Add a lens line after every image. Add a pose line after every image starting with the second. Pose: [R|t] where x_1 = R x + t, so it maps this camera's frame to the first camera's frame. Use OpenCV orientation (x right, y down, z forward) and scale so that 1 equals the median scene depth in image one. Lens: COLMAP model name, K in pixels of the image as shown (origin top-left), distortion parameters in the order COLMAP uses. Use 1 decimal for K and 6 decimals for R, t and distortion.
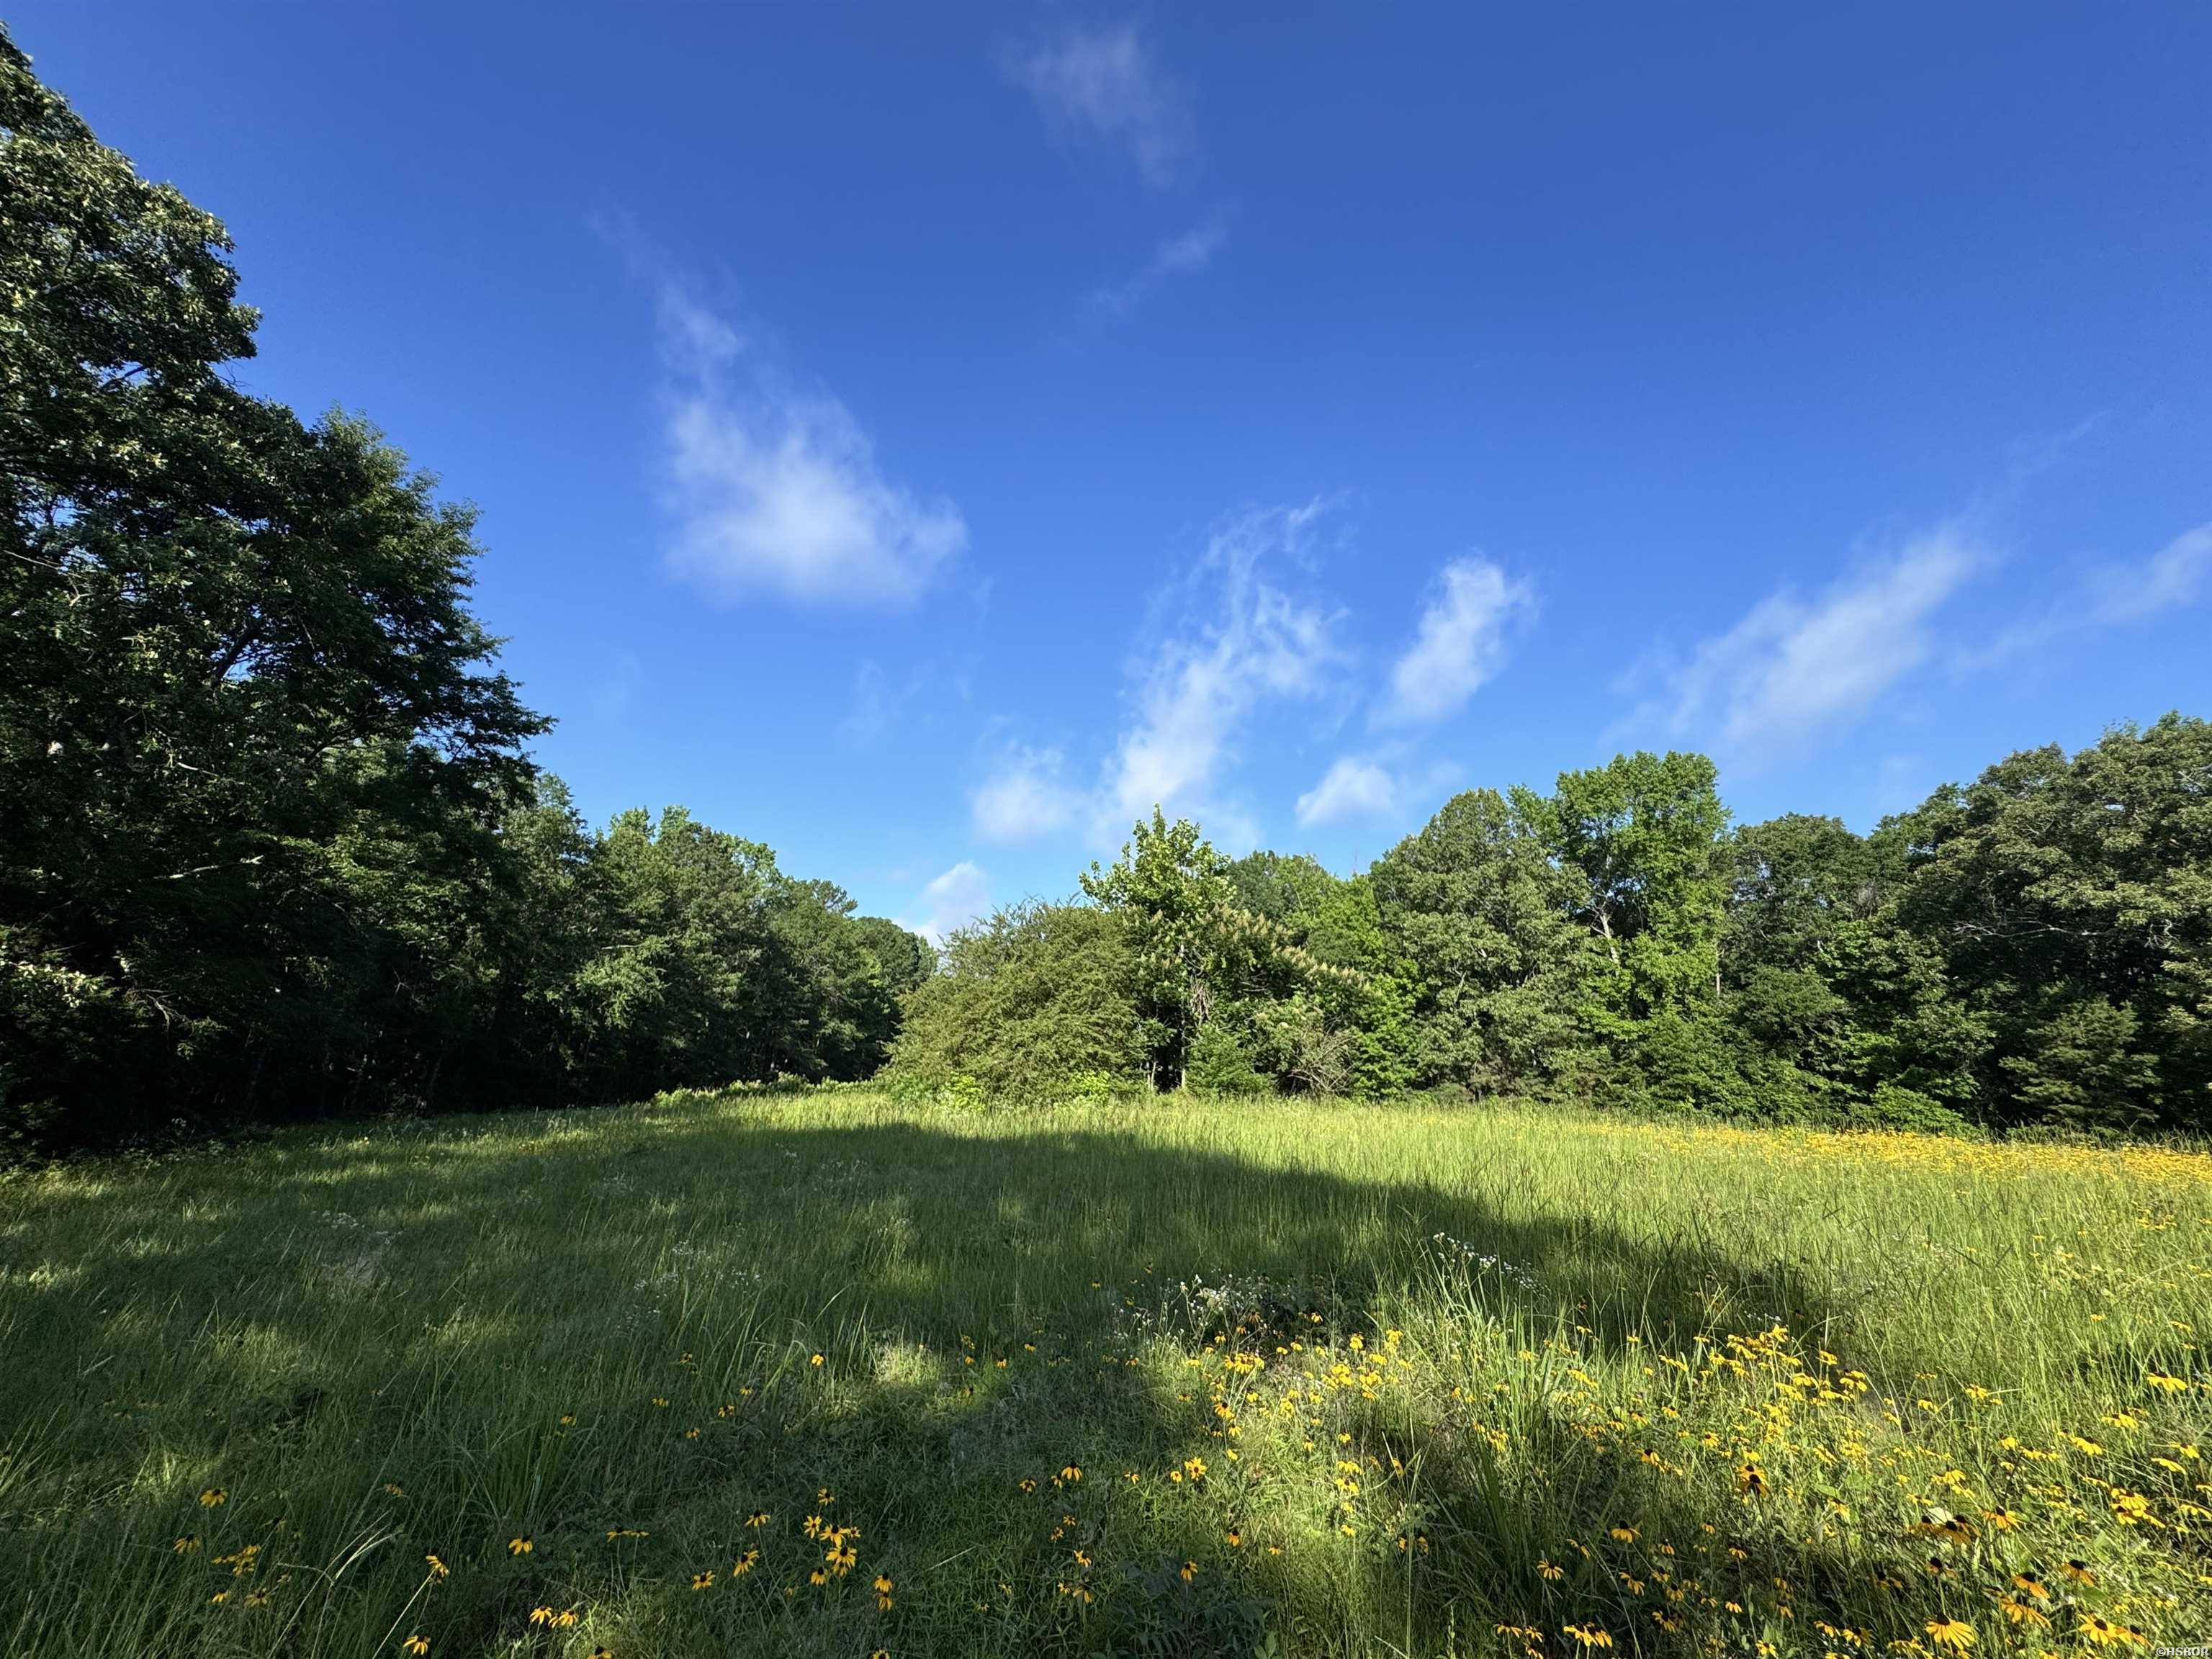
lens RADIAL K [[872.6, 0, 1121.6], [0, 872.6, 829.5], [0, 0, 1]] dist [0.000891, -0.000427]
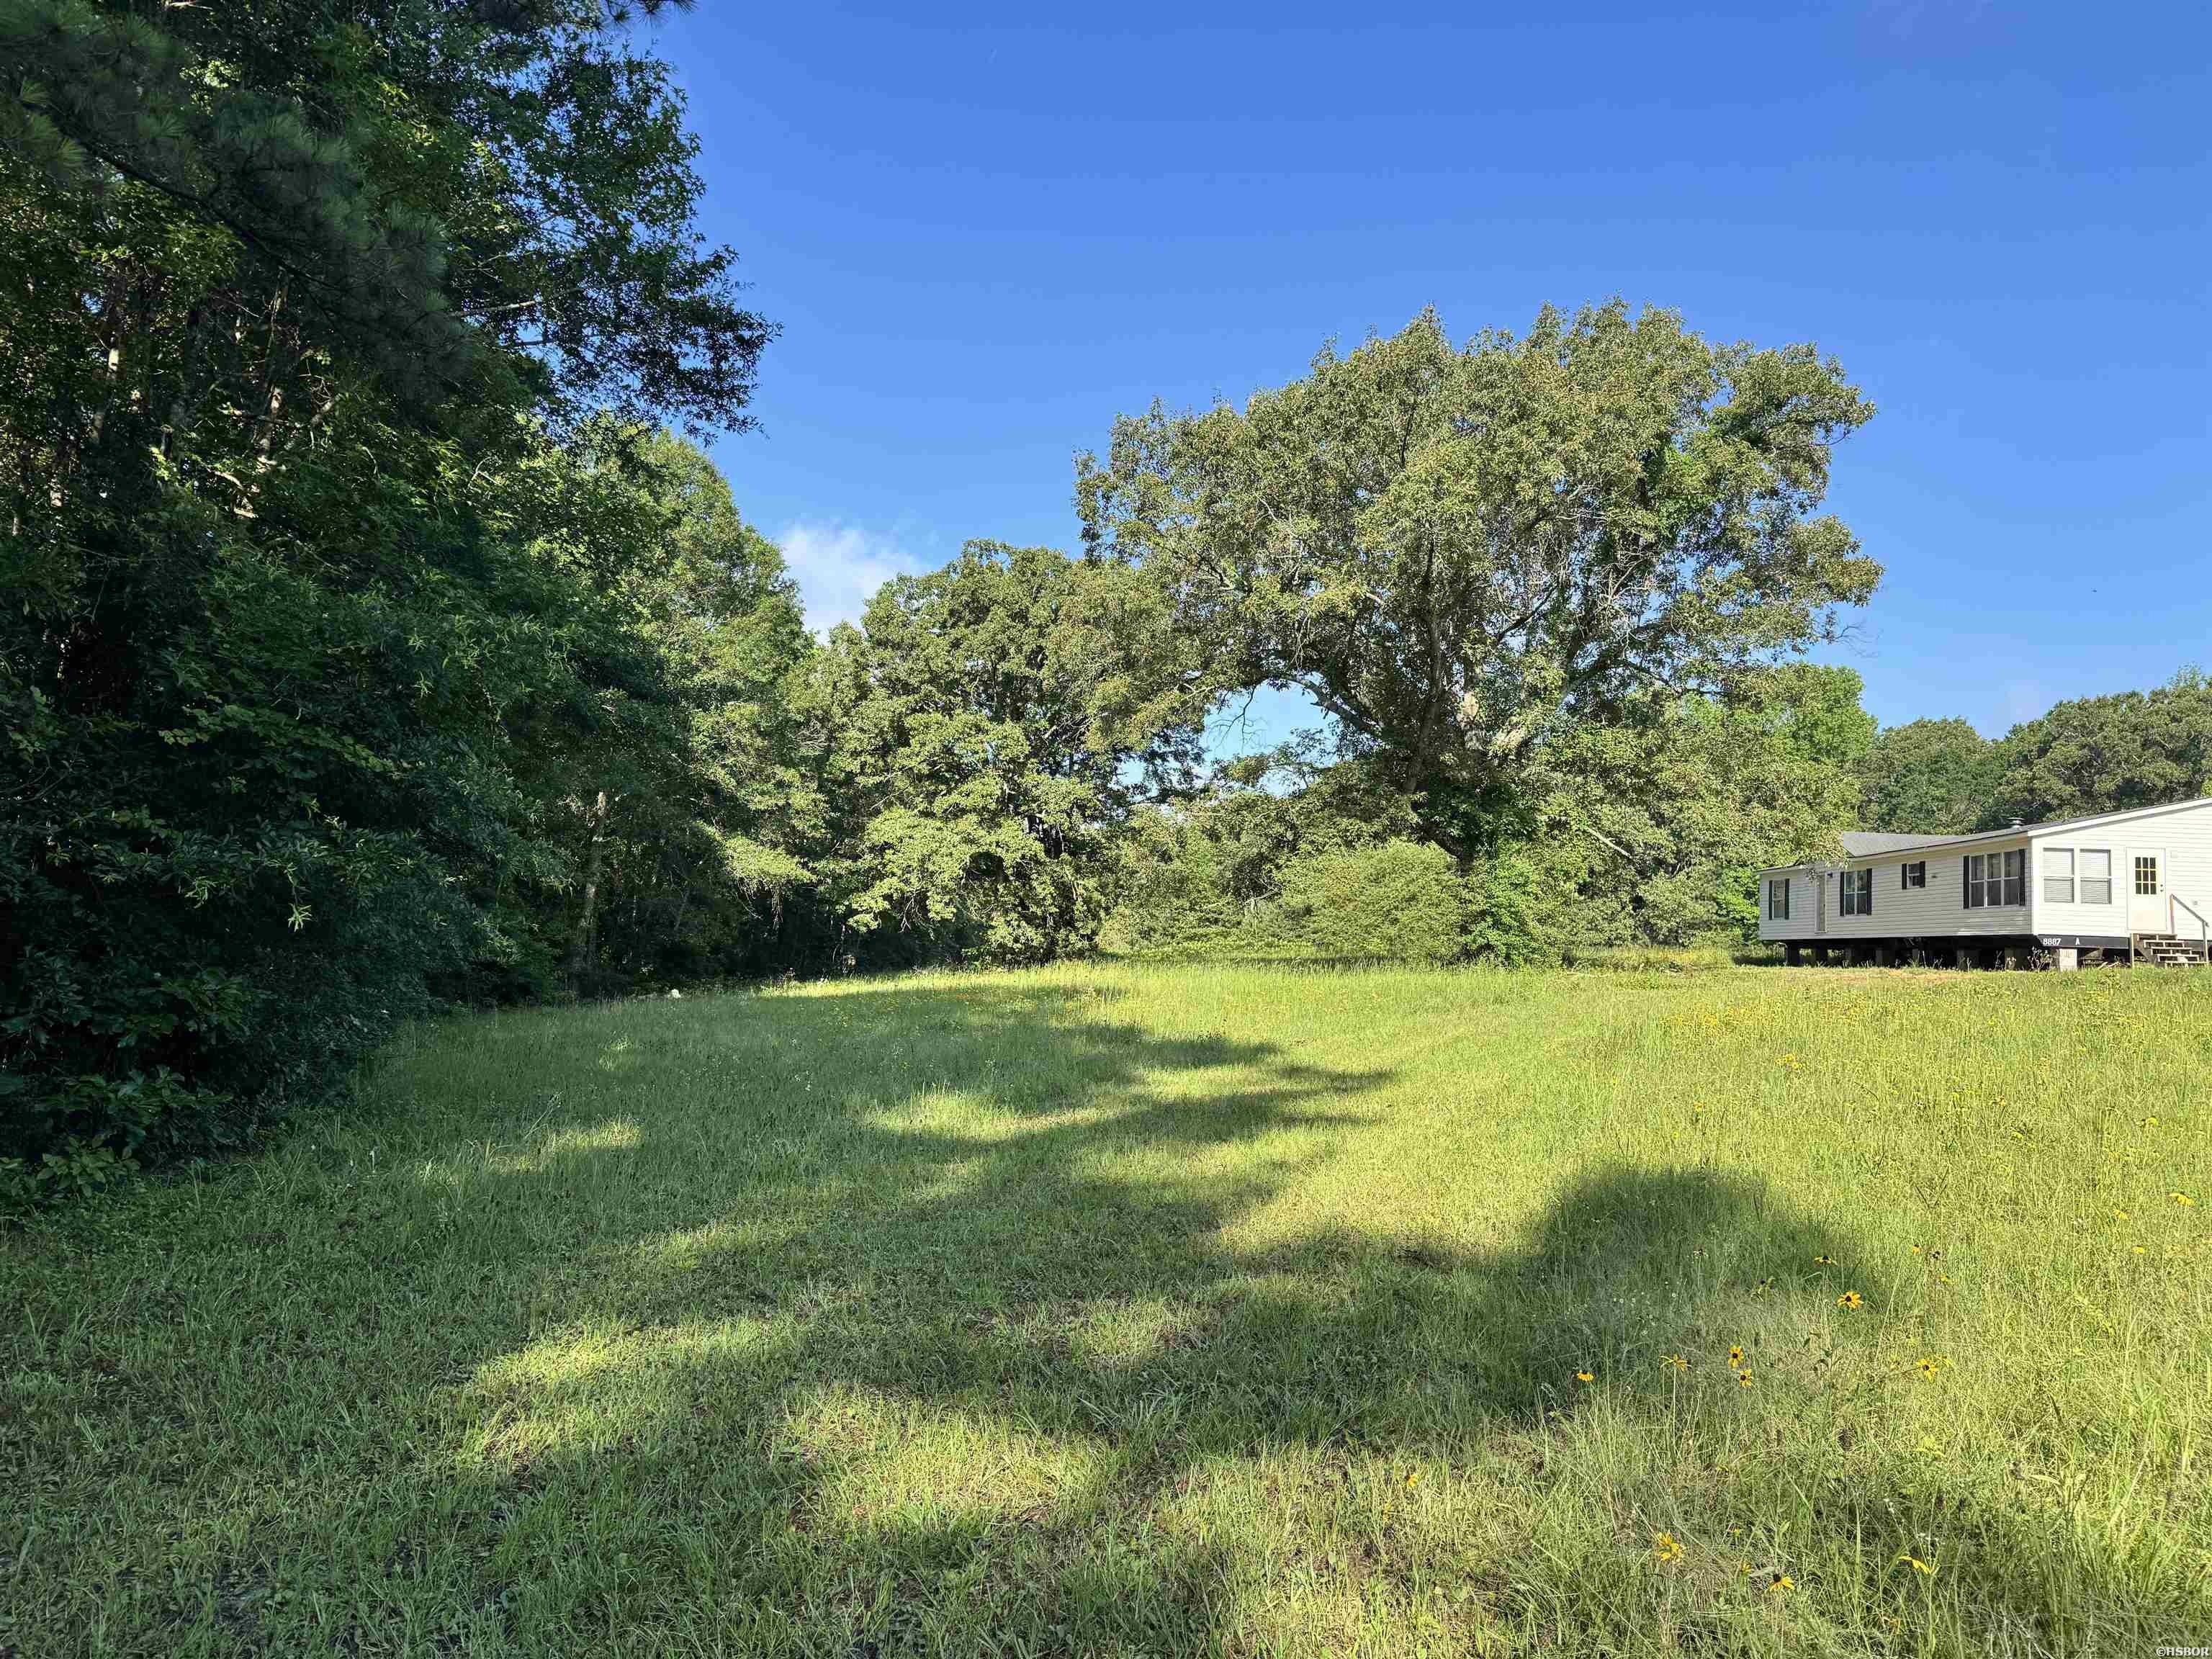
lens RADIAL K [[1486.3, 0, 1106.0], [0, 1486.3, 829.5], [0, 0, 1]] dist [0.118662, -0.235994]
pose [[0.998255, 0.015064, 0.057098, -0.420397], [-0.024997, 0.983810, 0.177464, -0.225840], [-0.053500, -0.178581, 0.982470, -0.942036]]
